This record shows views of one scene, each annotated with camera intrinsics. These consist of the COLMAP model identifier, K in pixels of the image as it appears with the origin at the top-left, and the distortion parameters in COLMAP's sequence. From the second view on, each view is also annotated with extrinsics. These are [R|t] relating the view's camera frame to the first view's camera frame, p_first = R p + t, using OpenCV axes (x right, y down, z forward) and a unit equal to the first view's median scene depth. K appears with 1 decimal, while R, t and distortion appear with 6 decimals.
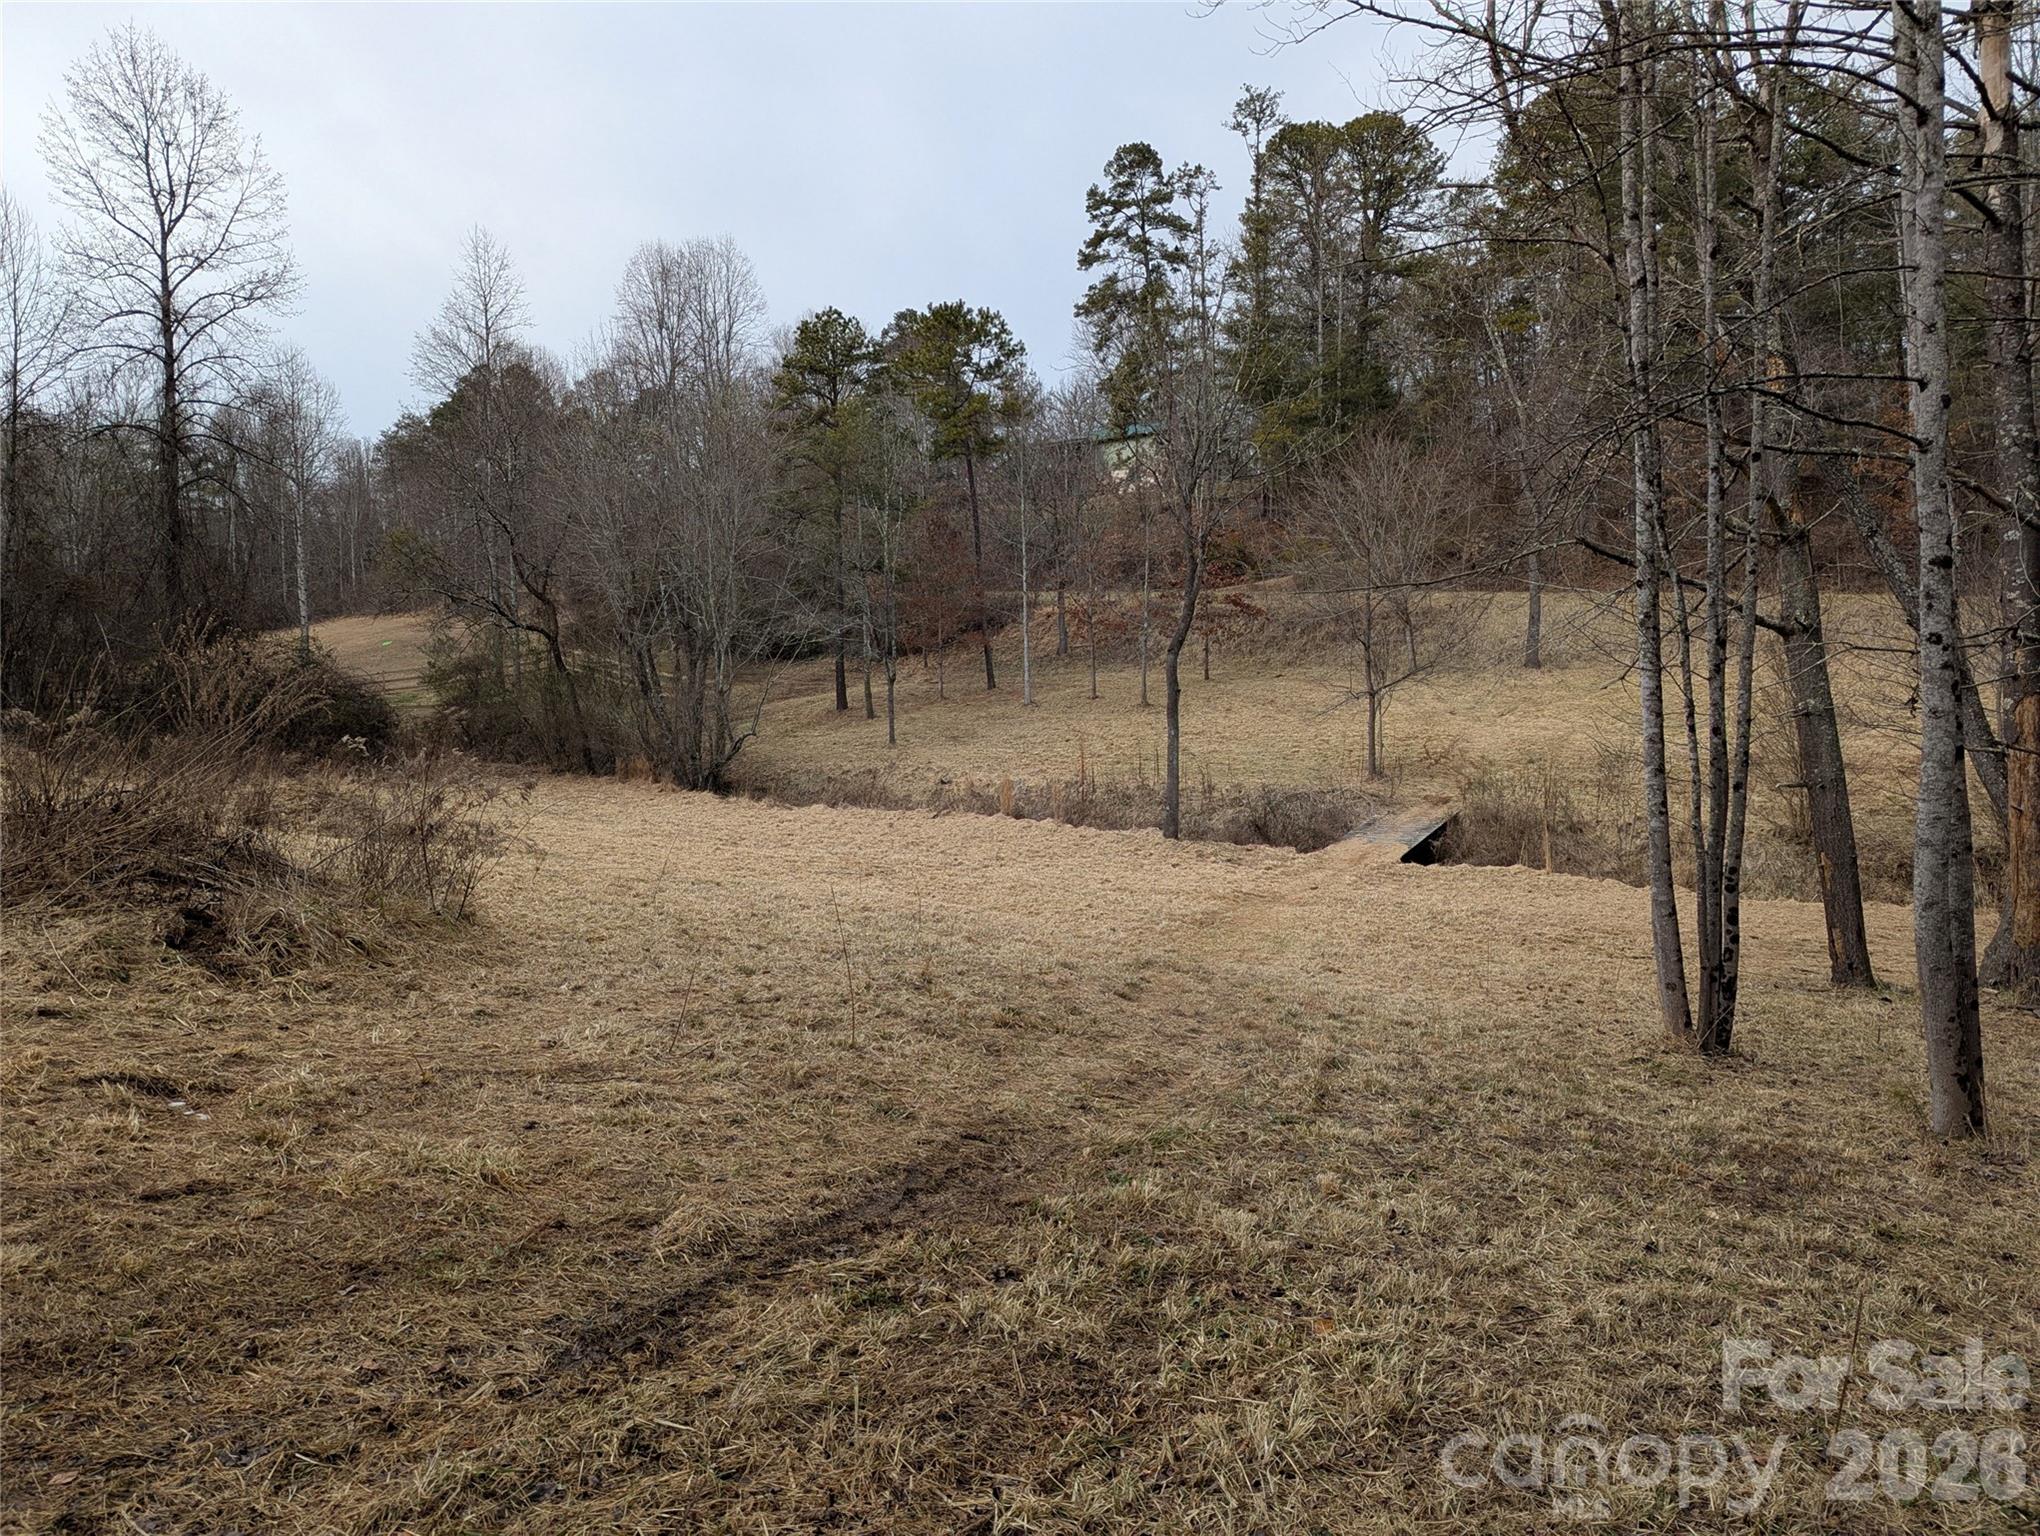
lens RADIAL K [[1424.8, 0, 1005.1], [0, 1424.8, 772.4], [0, 0, 1]] dist [0.005870, -0.013952]
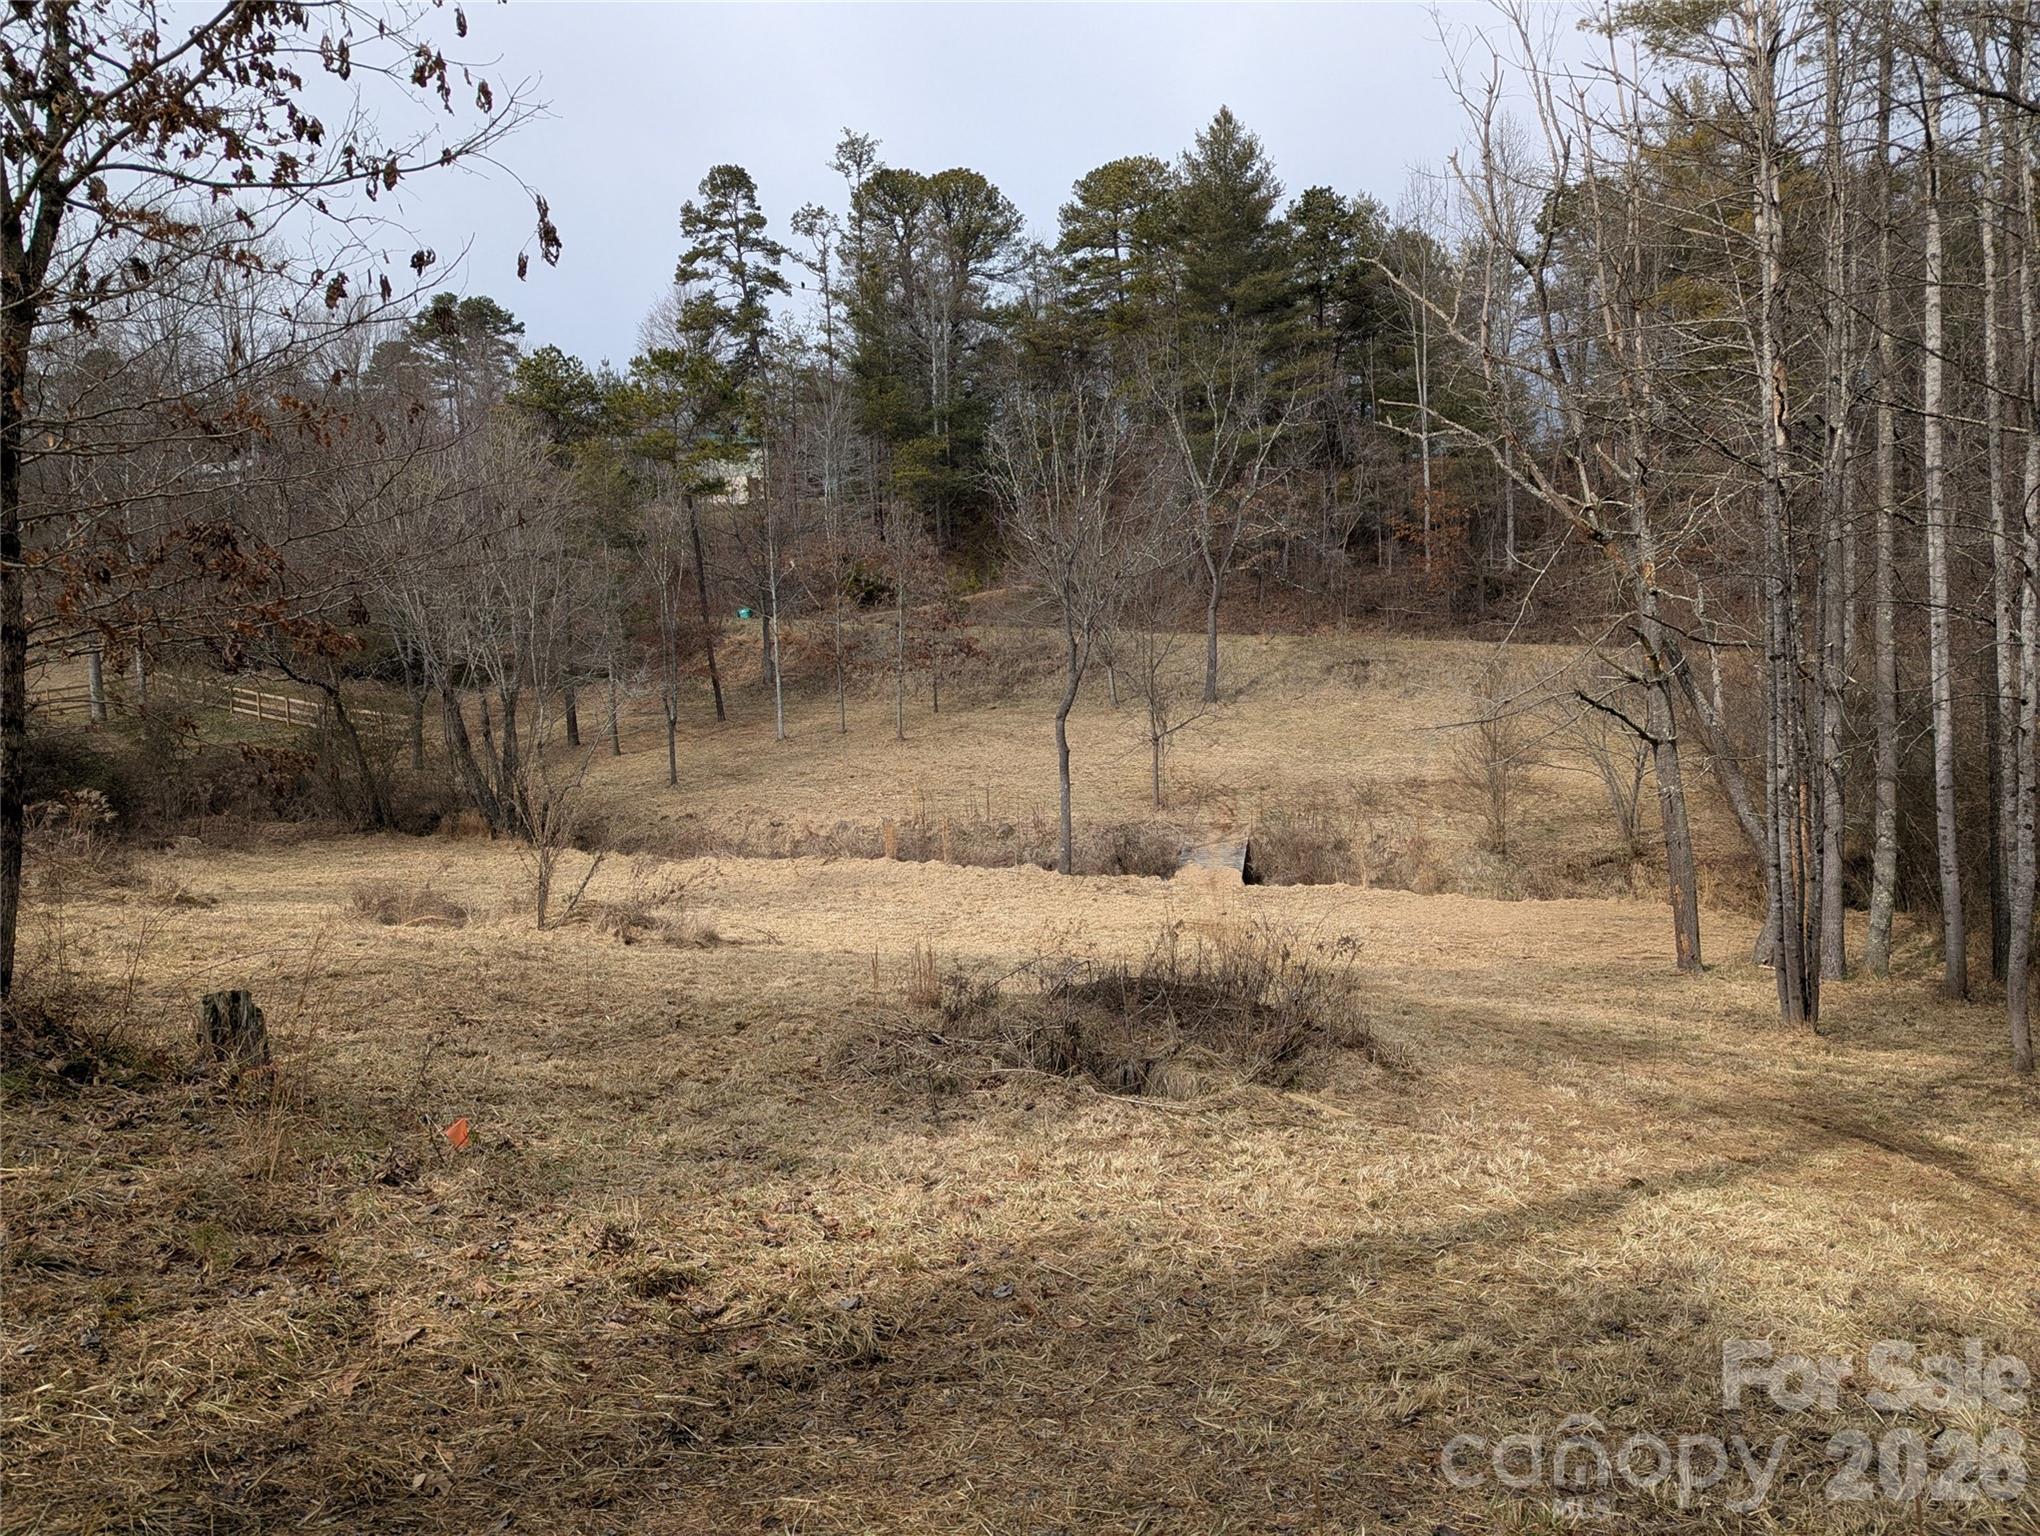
lens RADIAL K [[1424.8, 0, 1018.5], [0, 1424.8, 772.8], [0, 0, 1]] dist [0.005870, -0.013952]
pose [[0.927559, -0.033495, 0.372173, -0.113757], [0.028554, 0.999416, 0.018782, -0.019636], [-0.372584, -0.006794, 0.927973, -0.030028]]
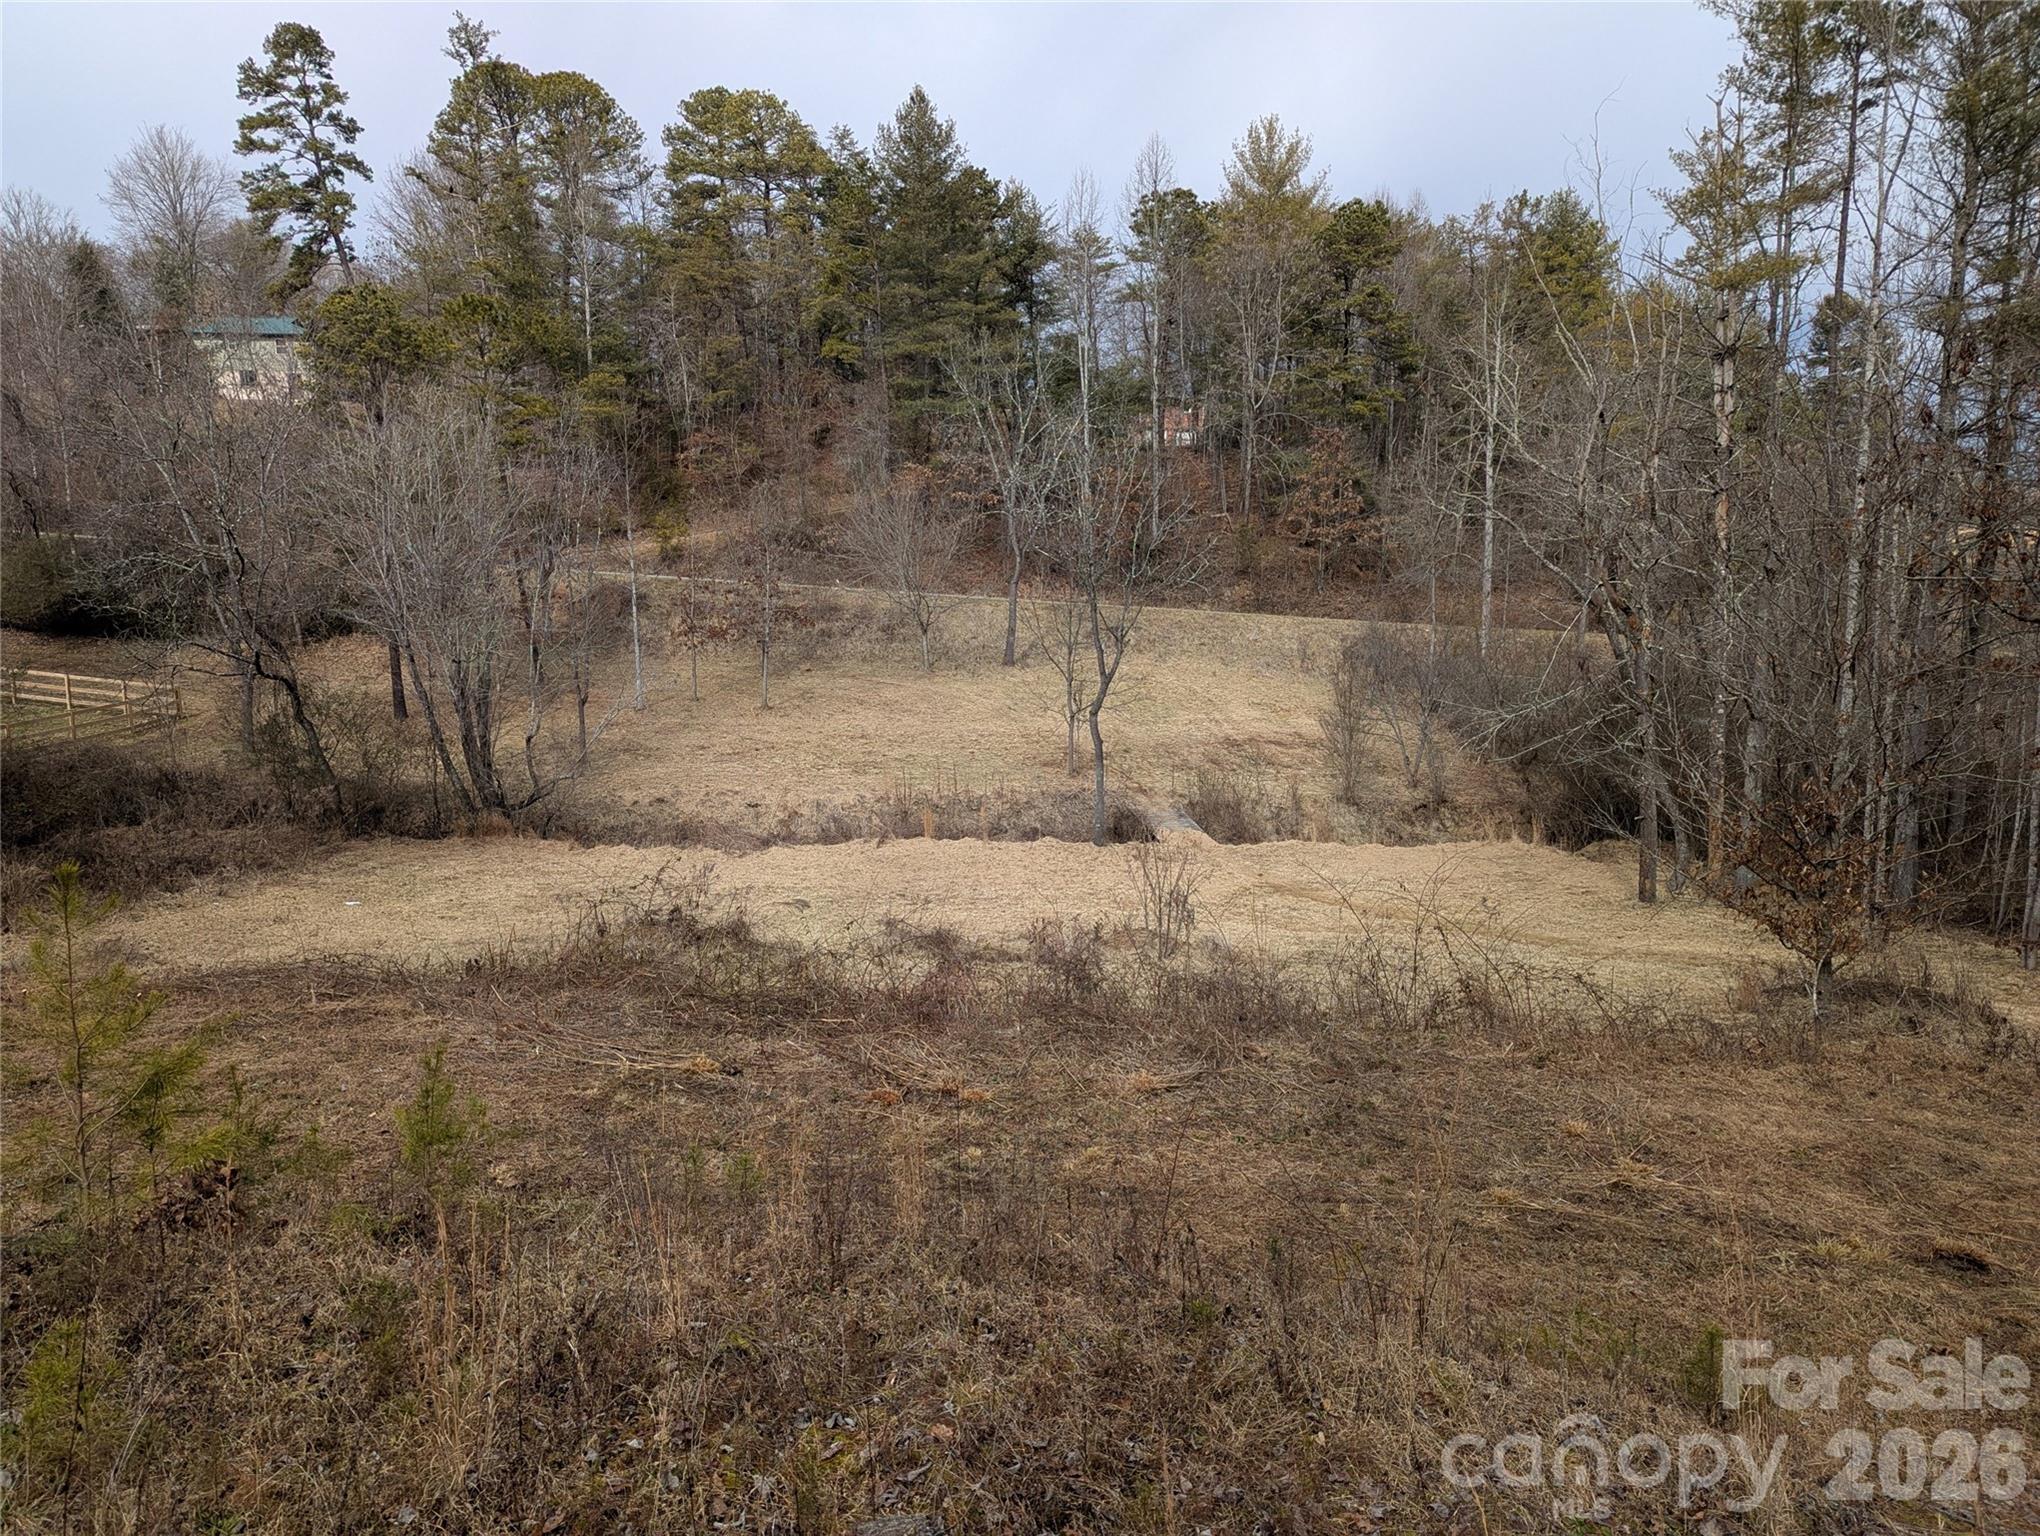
lens RADIAL K [[1424.8, 0, 1027.3], [0, 1424.8, 761.2], [0, 0, 1]] dist [0.005870, -0.013952]
pose [[0.671445, -0.092325, 0.735280, -0.310032], [0.025409, 0.994494, 0.101670, -0.059145], [-0.740618, -0.049583, 0.670094, 0.033827]]
